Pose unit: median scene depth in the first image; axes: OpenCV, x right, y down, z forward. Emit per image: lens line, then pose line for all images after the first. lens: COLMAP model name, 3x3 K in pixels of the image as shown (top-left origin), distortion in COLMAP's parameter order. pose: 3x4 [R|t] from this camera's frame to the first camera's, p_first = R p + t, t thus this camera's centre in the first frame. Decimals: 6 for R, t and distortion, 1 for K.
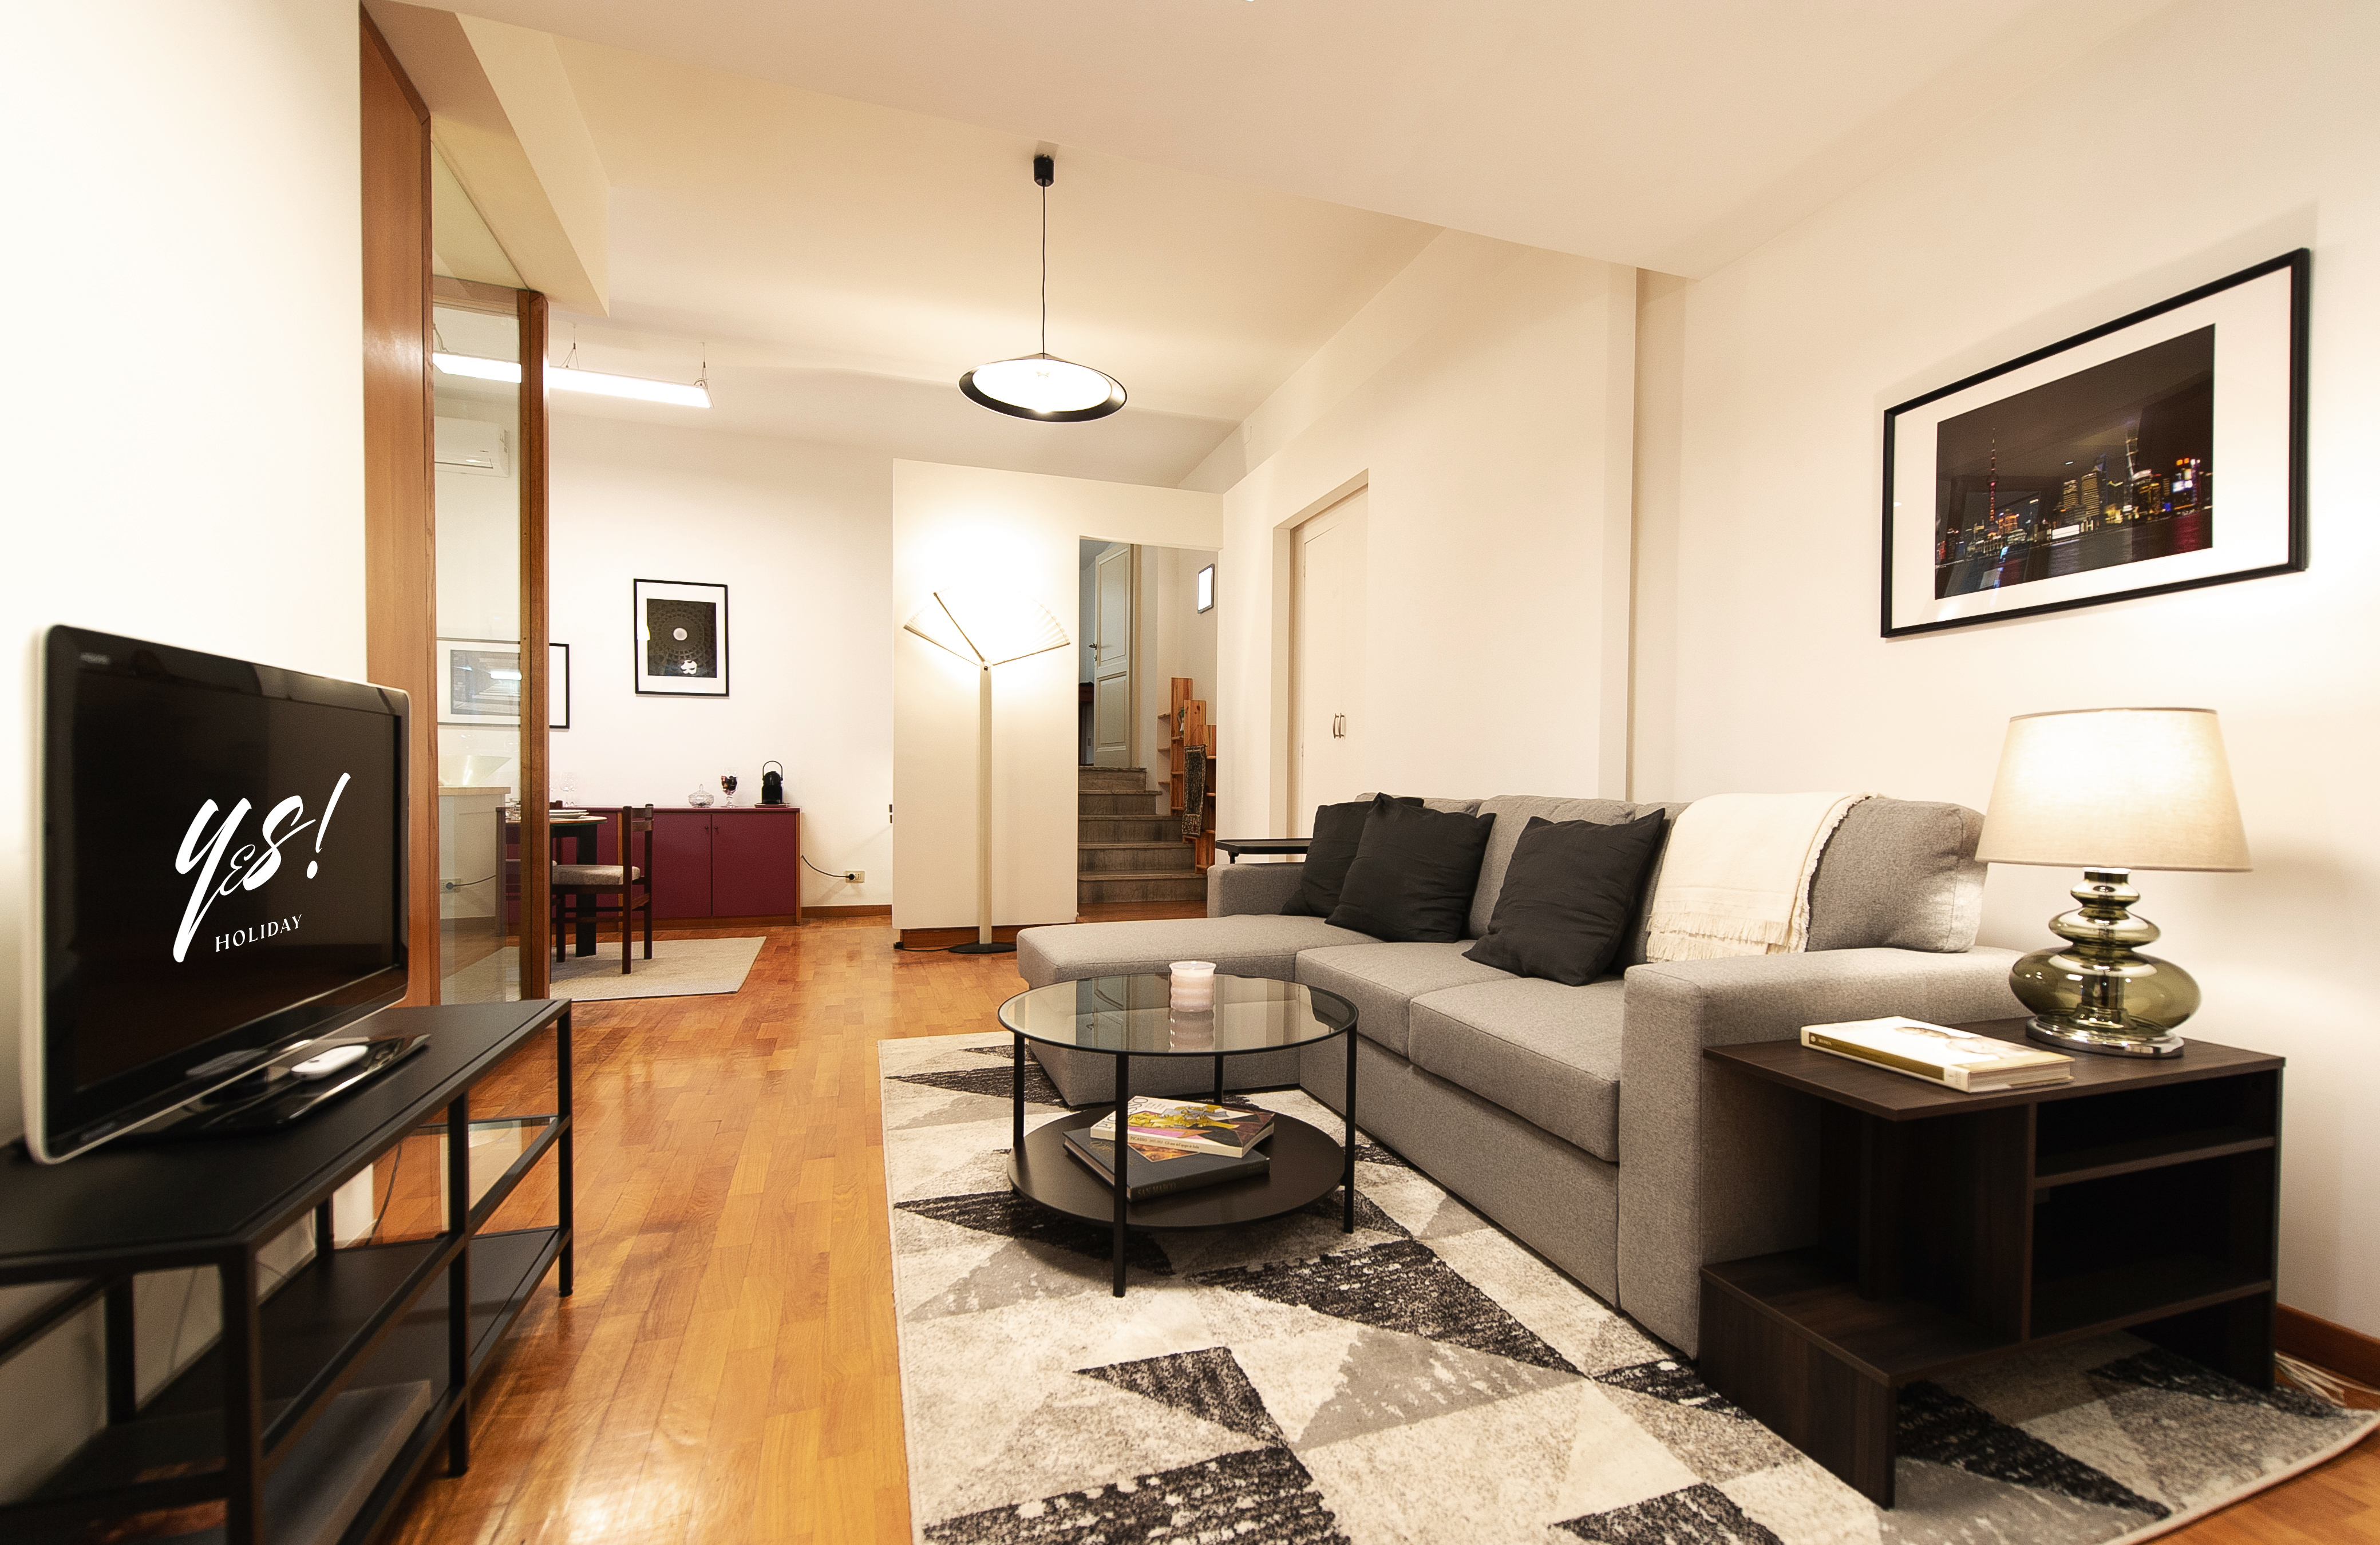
lens RADIAL K [[1003.6, 0, 1194.7], [0, 1003.6, 789.4], [0, 0, 1]] dist [-0.000105, -0.001969]
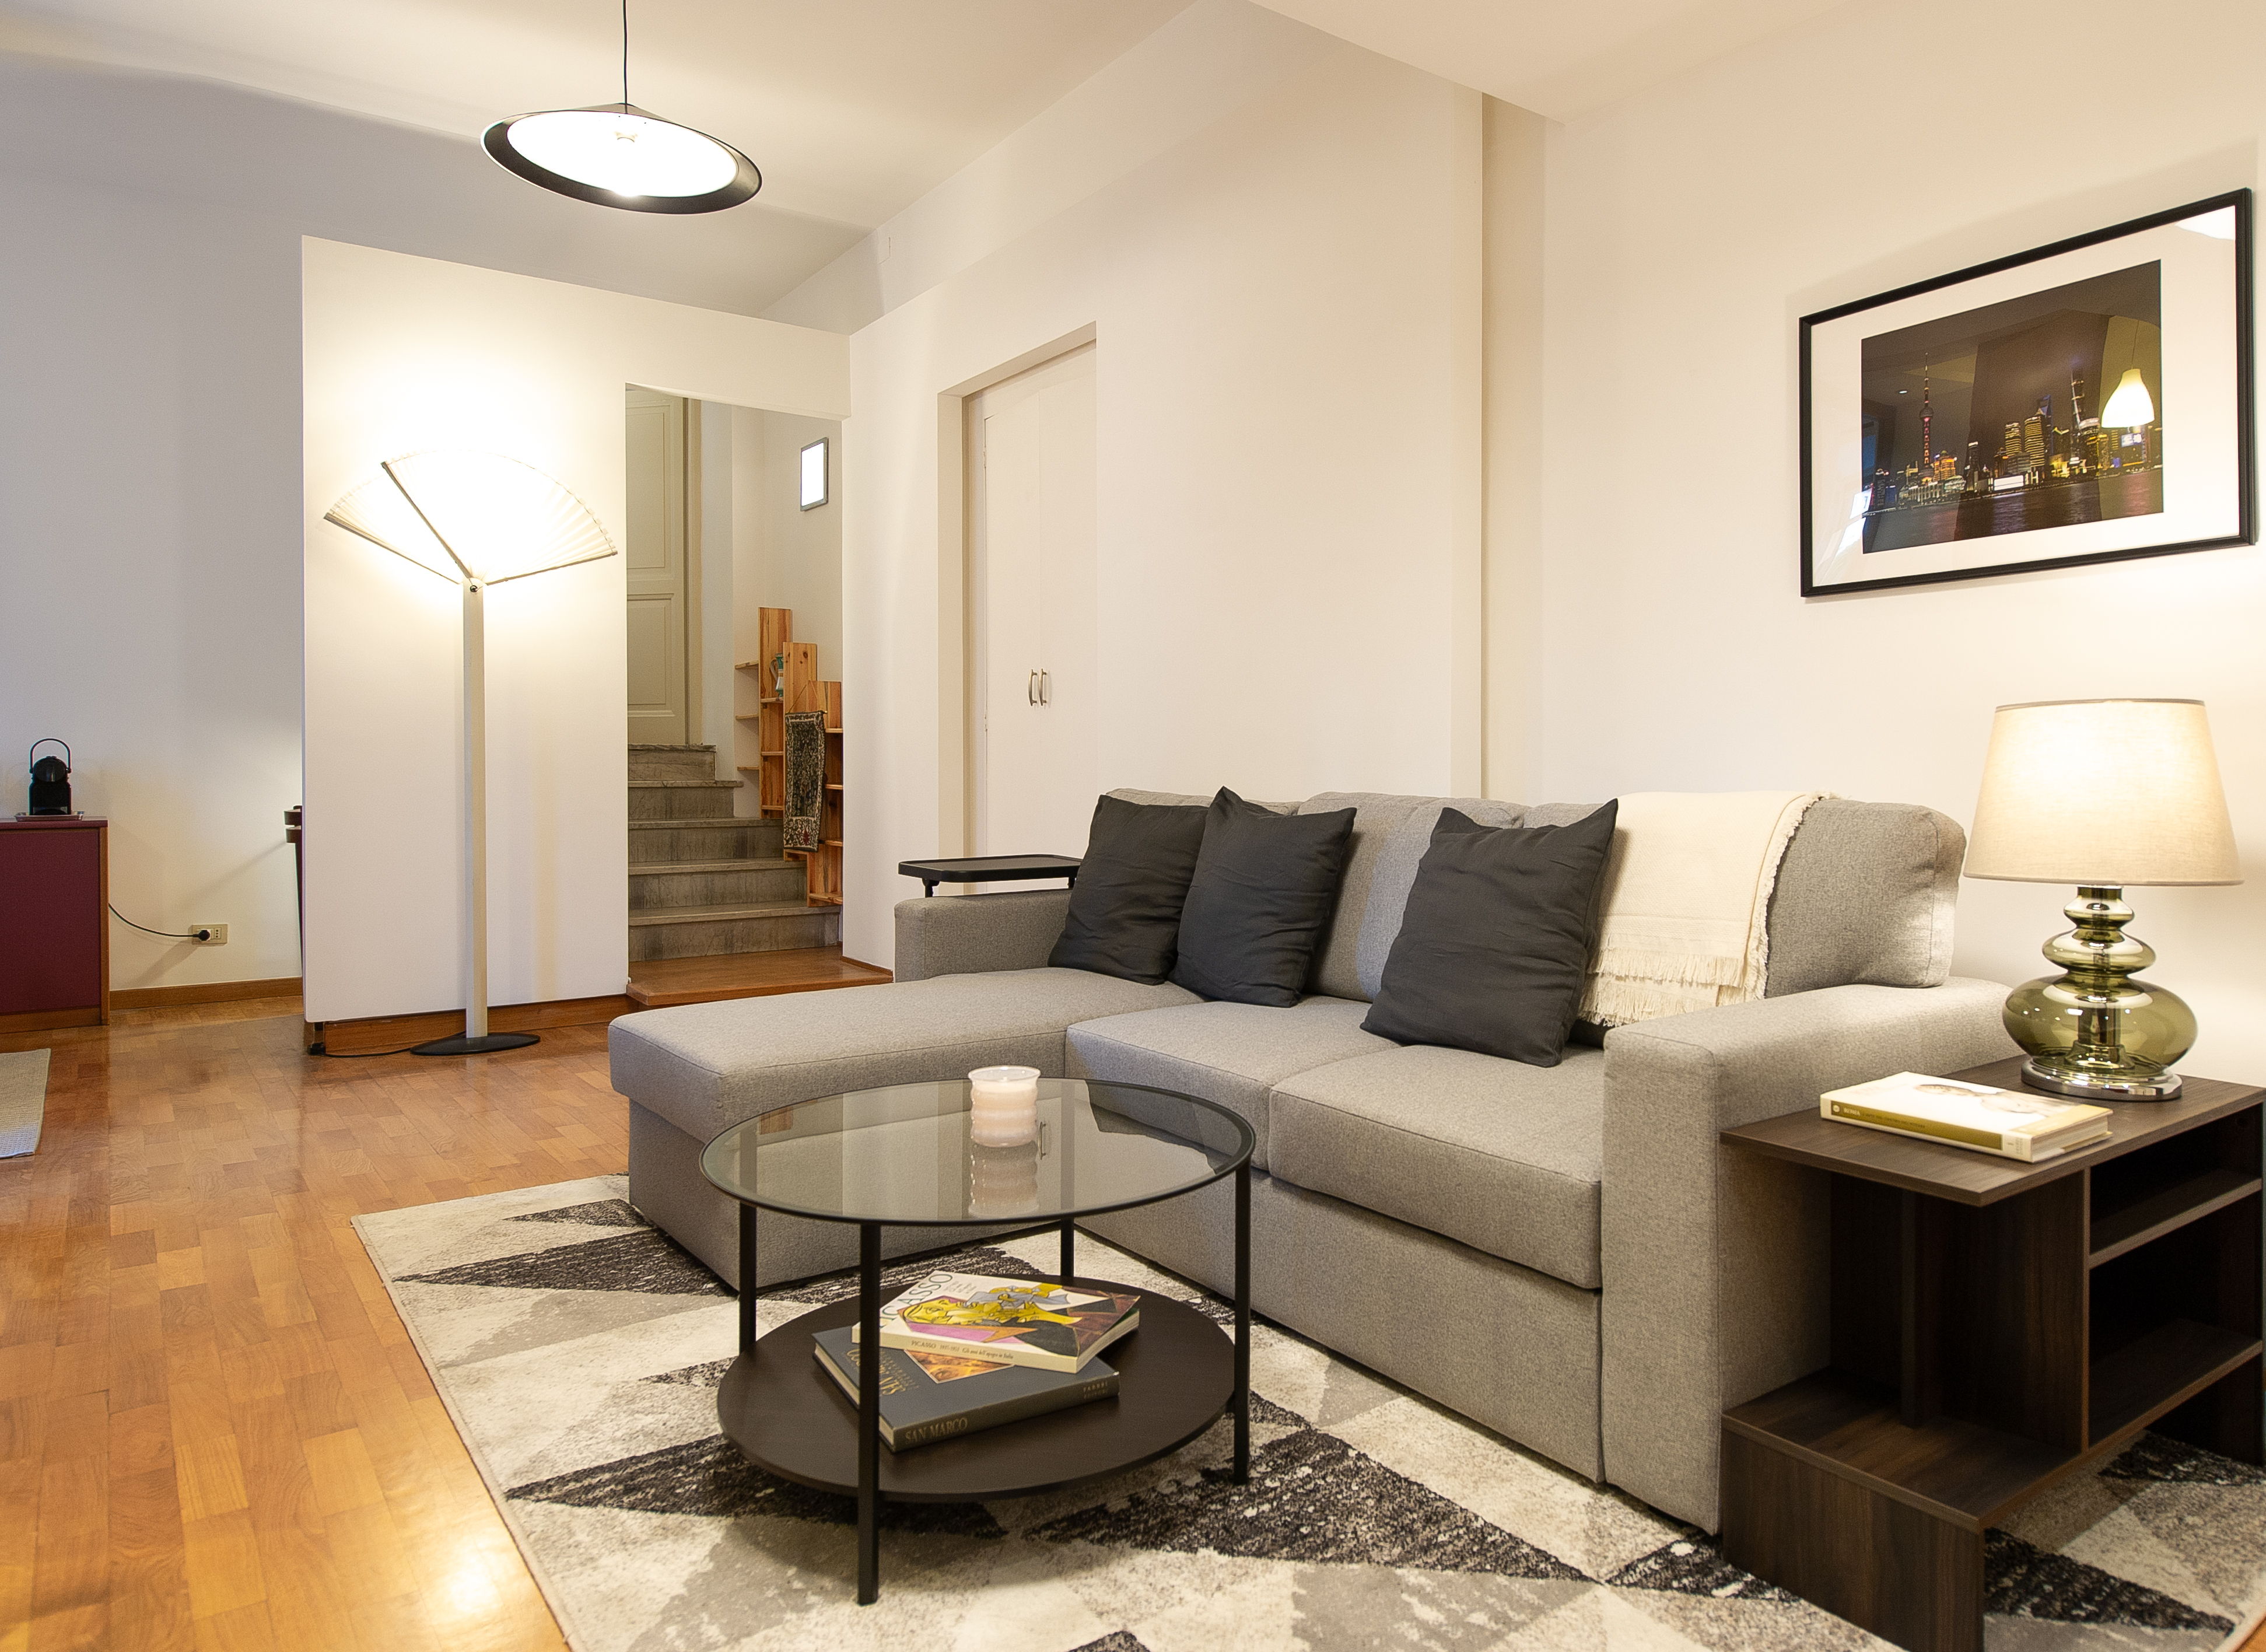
lens RADIAL K [[1468.7, 0, 1178.9], [0, 1468.7, 746.8], [0, 0, 1]] dist [0.004826, -0.003663]
pose [[0.953572, -0.004466, 0.301132, -0.177498], [0.008620, 0.999885, -0.012467, -0.022834], [-0.301042, 0.014484, 0.953501, 0.023475]]
